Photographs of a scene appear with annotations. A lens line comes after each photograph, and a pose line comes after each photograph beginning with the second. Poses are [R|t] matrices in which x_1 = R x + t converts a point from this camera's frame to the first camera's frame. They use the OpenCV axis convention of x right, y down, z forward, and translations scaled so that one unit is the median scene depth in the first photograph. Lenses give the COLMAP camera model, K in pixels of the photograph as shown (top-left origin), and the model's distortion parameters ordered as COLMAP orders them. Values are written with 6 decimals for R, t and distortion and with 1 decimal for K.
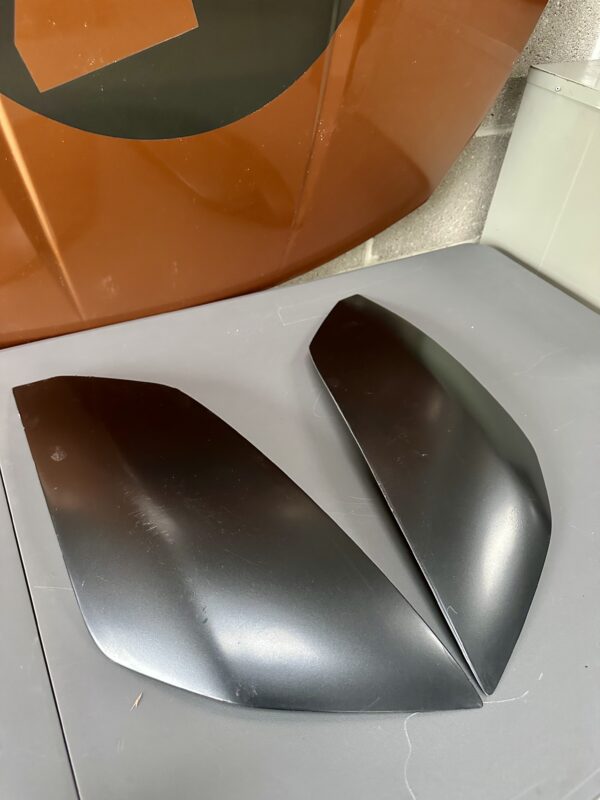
lens RADIAL K [[584.4, 0, 302.0], [0, 584.4, 405.5], [0, 0, 1]] dist [-0.012138, -0.006639]
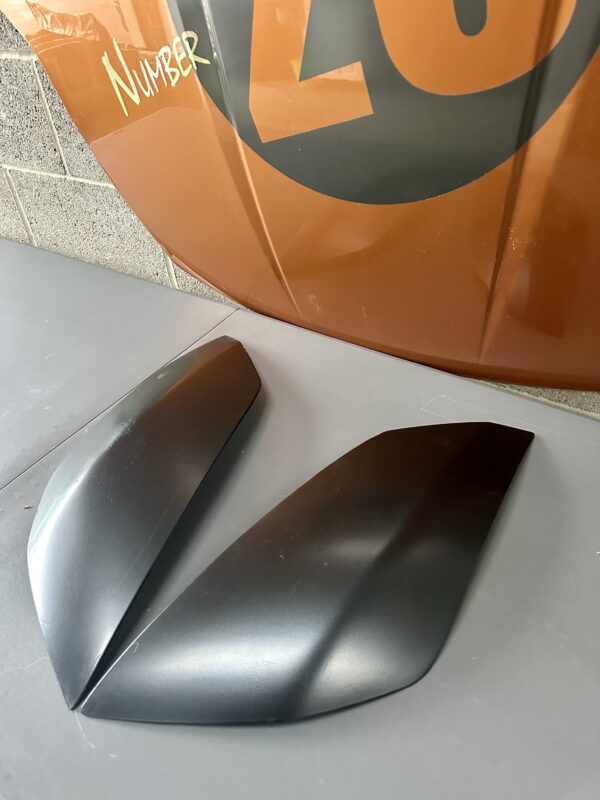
lens RADIAL K [[584.4, 0, 302.0], [0, 584.4, 405.5], [0, 0, 1]] dist [-0.012138, -0.006639]
pose [[0.446835, 0.500573, -0.741462, 0.466208], [-0.529492, 0.816026, 0.231819, -0.206382], [0.721095, 0.289013, 0.629678, 0.196604]]
